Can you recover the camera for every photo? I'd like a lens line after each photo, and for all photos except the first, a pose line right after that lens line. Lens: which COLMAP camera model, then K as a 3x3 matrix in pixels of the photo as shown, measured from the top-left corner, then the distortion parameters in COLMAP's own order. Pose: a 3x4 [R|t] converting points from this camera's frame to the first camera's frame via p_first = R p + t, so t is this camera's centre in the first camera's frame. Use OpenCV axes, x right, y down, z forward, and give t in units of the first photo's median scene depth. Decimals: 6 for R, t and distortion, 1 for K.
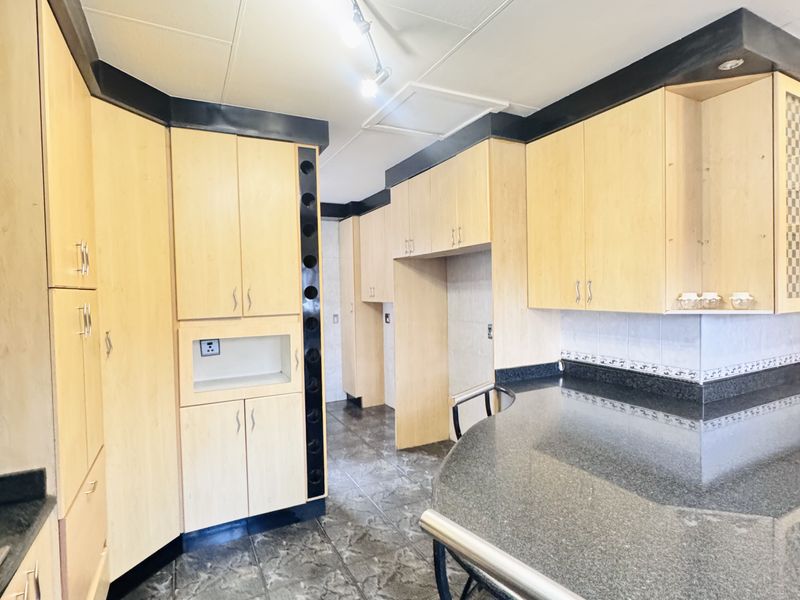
lens RADIAL K [[426.3, 0, 401.2], [0, 426.3, 300.7], [0, 0, 1]] dist [-0.000759, 0.001037]
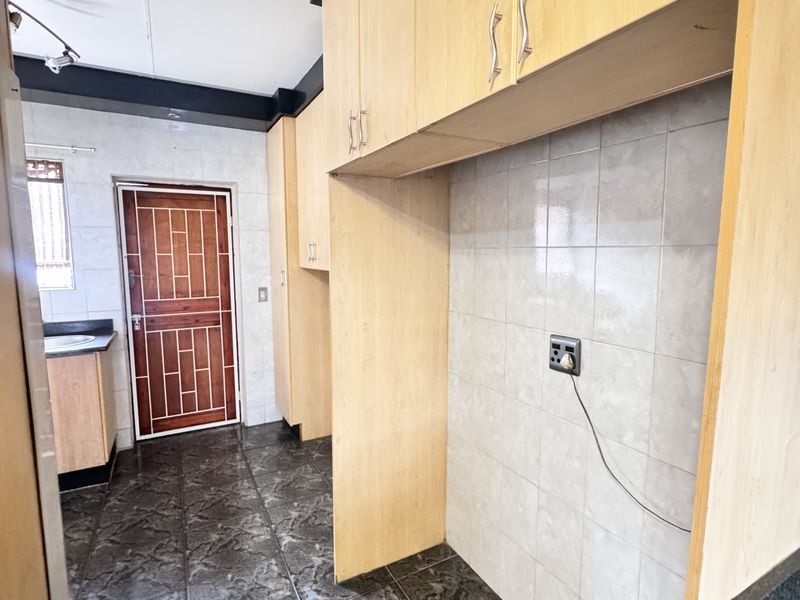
lens RADIAL K [[426.3, 0, 400.3], [0, 426.3, 297.6], [0, 0, 1]] dist [-0.000759, 0.001037]
pose [[0.999551, 0.017885, 0.024059, 0.042843], [-0.019758, 0.996599, 0.079997, -0.009216], [-0.022546, -0.080437, 0.996505, 0.527657]]
